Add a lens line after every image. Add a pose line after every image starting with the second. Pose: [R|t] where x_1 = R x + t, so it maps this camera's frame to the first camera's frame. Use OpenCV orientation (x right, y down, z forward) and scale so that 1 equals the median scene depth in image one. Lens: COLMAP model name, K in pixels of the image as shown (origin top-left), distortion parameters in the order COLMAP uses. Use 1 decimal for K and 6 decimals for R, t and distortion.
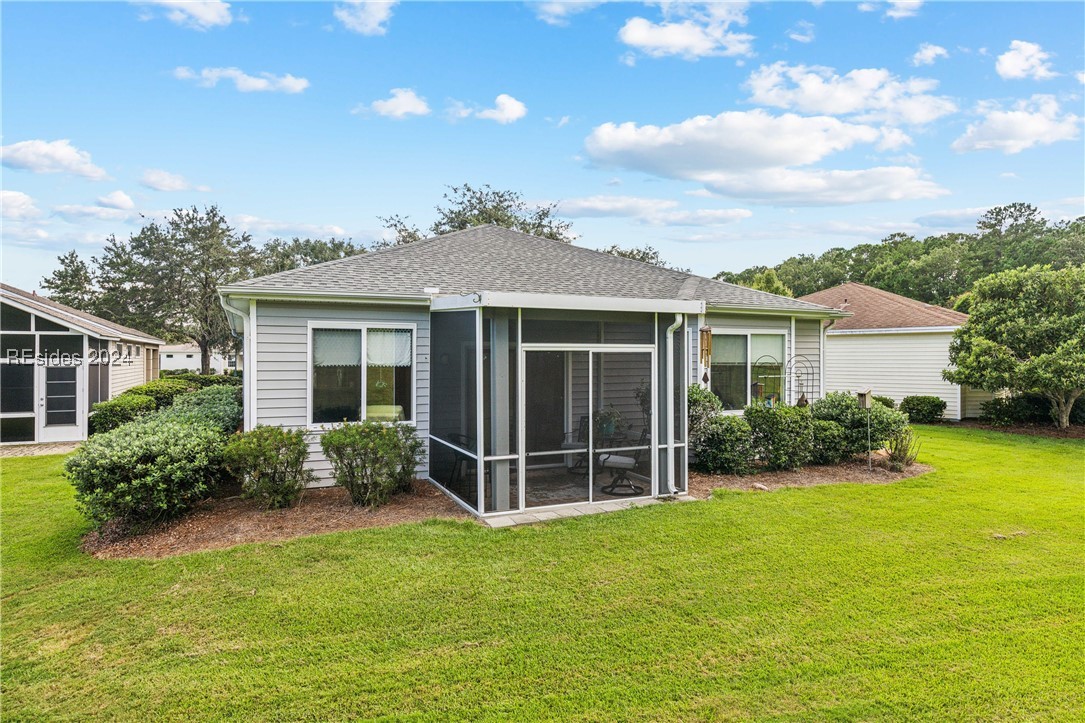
lens RADIAL K [[665.5, 0, 546.1], [0, 665.5, 359.2], [0, 0, 1]] dist [0.007751, 0.000496]
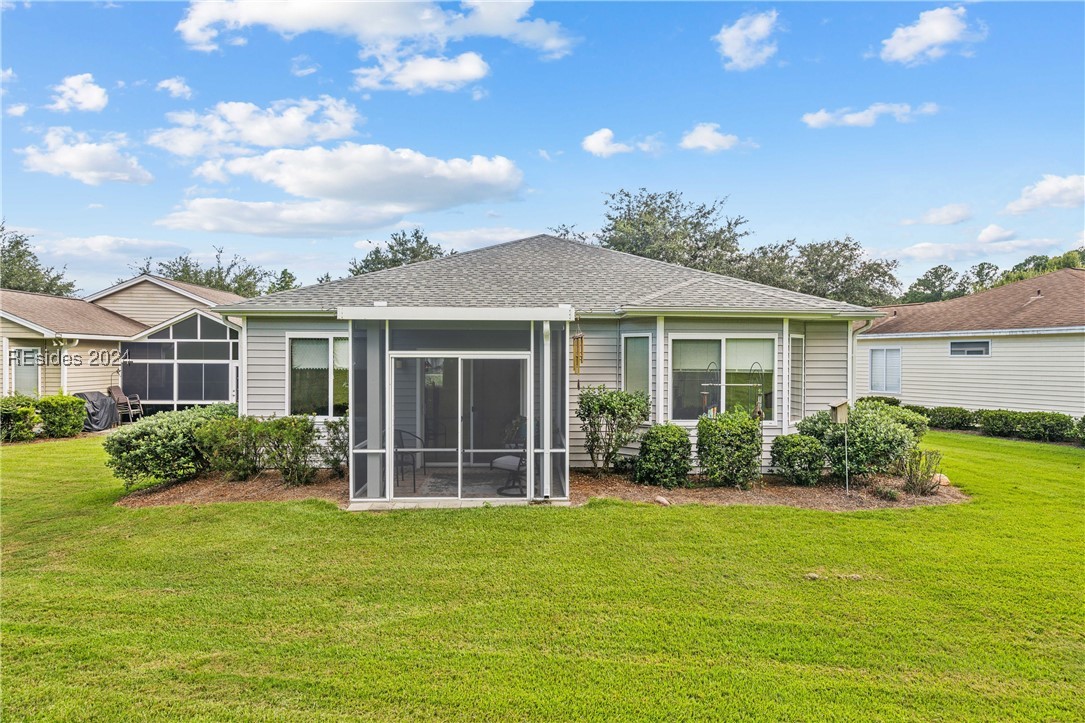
lens RADIAL K [[665.5, 0, 545.7], [0, 665.5, 362.4], [0, 0, 1]] dist [0.007751, 0.000496]
pose [[0.917720, 0.006723, -0.397172, 0.582476], [-0.005445, 0.999976, 0.004347, -0.009730], [0.397191, -0.001827, 0.917734, 0.062165]]
